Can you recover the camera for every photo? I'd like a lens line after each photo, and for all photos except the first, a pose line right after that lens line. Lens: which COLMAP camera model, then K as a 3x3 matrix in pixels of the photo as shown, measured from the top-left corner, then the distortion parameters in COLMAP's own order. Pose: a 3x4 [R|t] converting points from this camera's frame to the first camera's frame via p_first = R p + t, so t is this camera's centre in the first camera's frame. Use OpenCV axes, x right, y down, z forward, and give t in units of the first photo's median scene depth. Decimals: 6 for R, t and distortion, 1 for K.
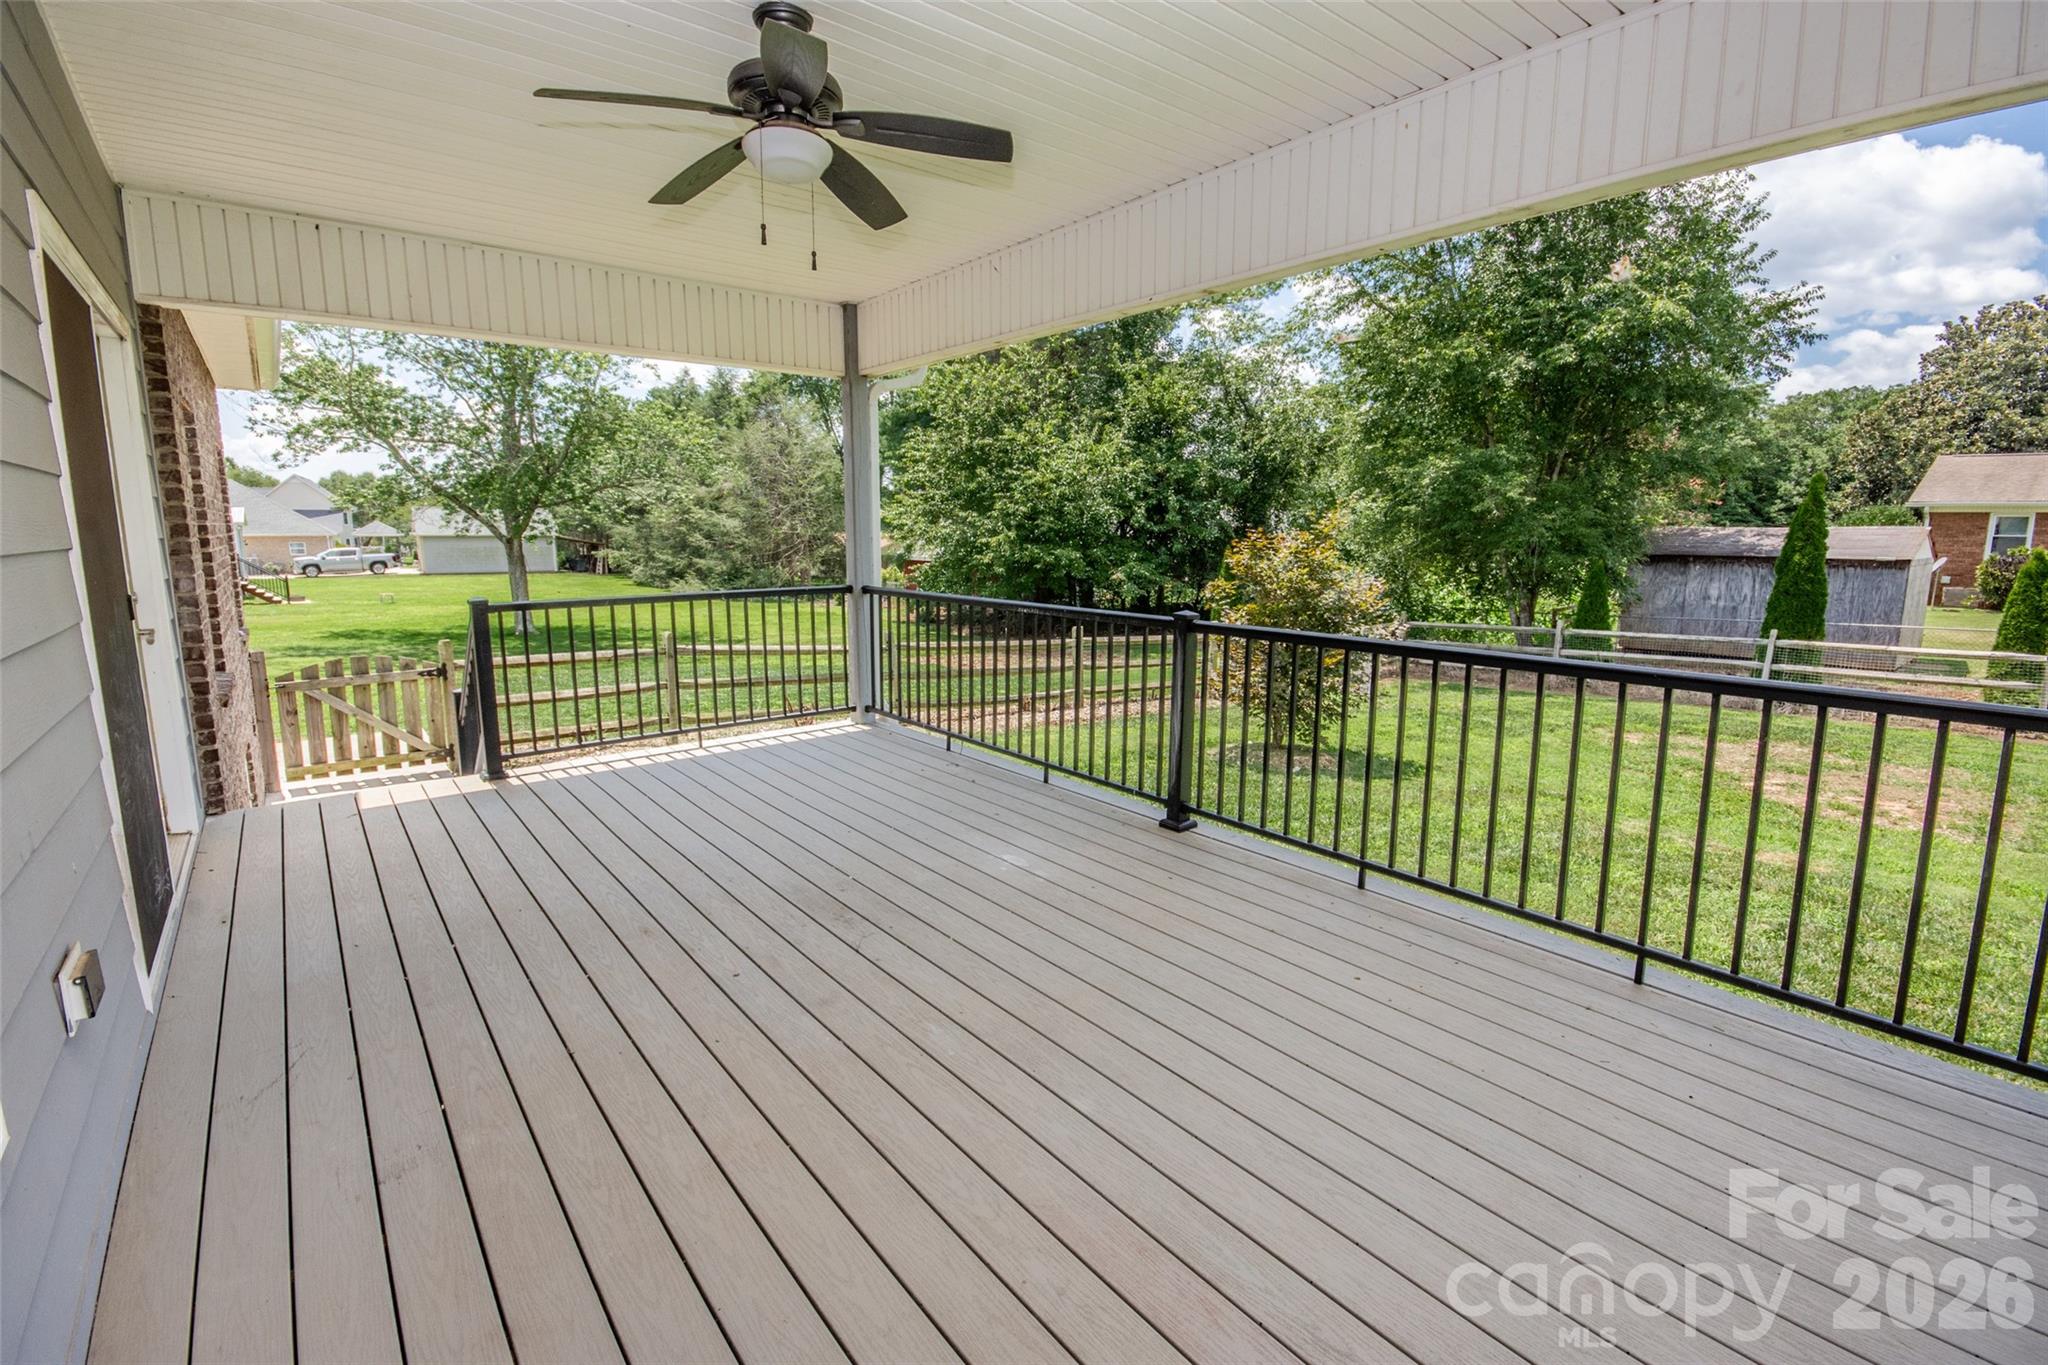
lens RADIAL K [[901.6, 0, 1028.8], [0, 901.6, 670.4], [0, 0, 1]] dist [-0.000005, 0.000025]
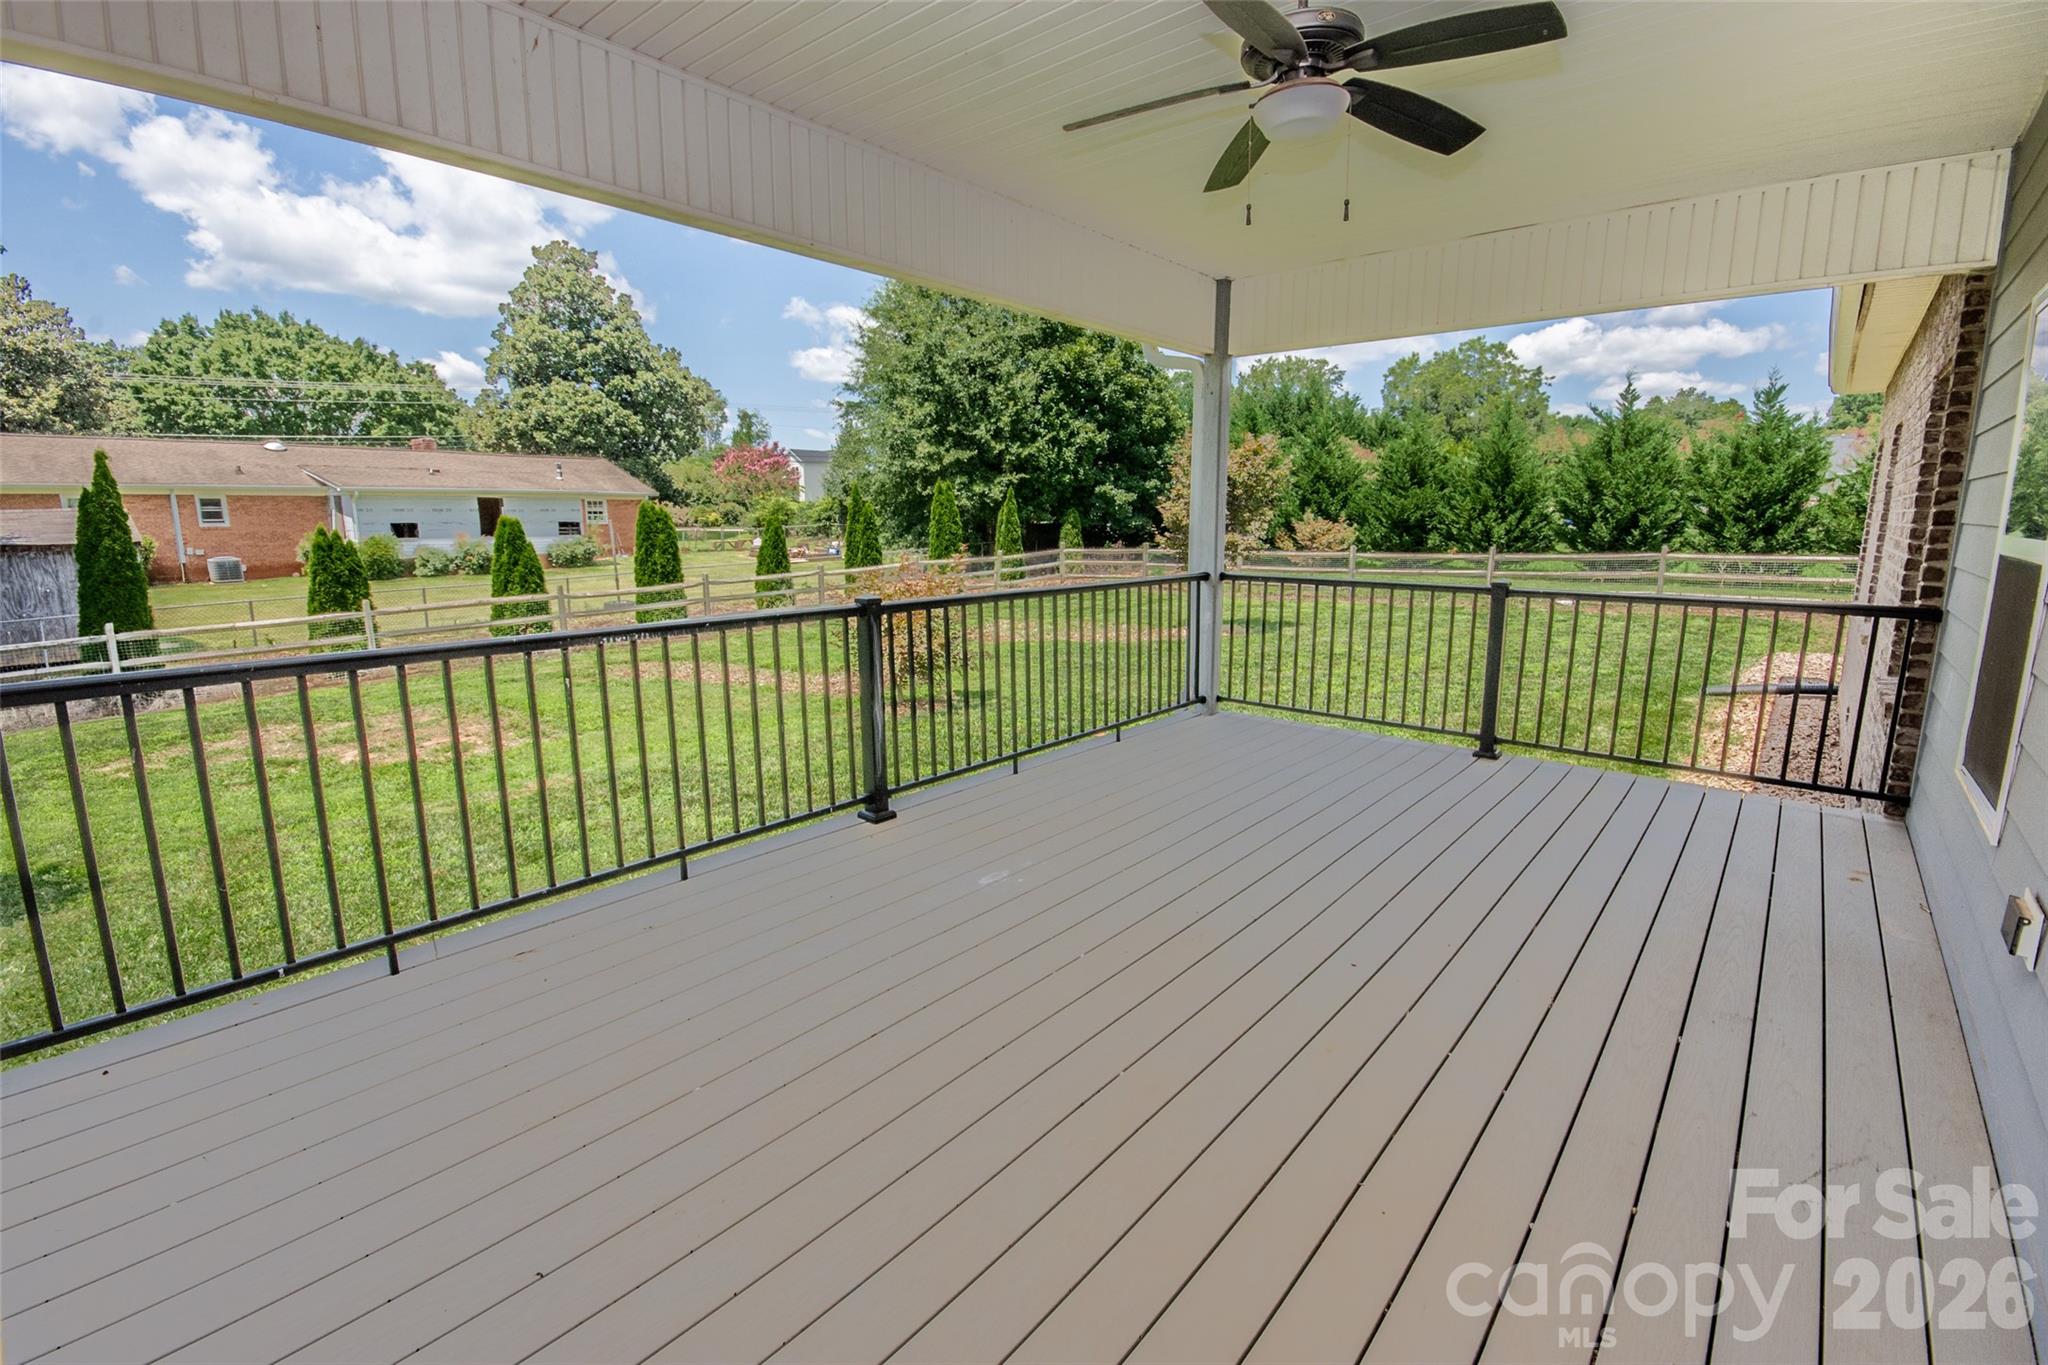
lens RADIAL K [[922.3, 0, 1029.2], [0, 922.3, 674.1], [0, 0, 1]] dist [-0.002112, -0.000339]
pose [[-0.174381, -0.180032, 0.968080, -0.527816], [0.149337, 0.966936, 0.206720, -0.103007], [-0.973288, 0.180618, -0.141730, 0.642515]]
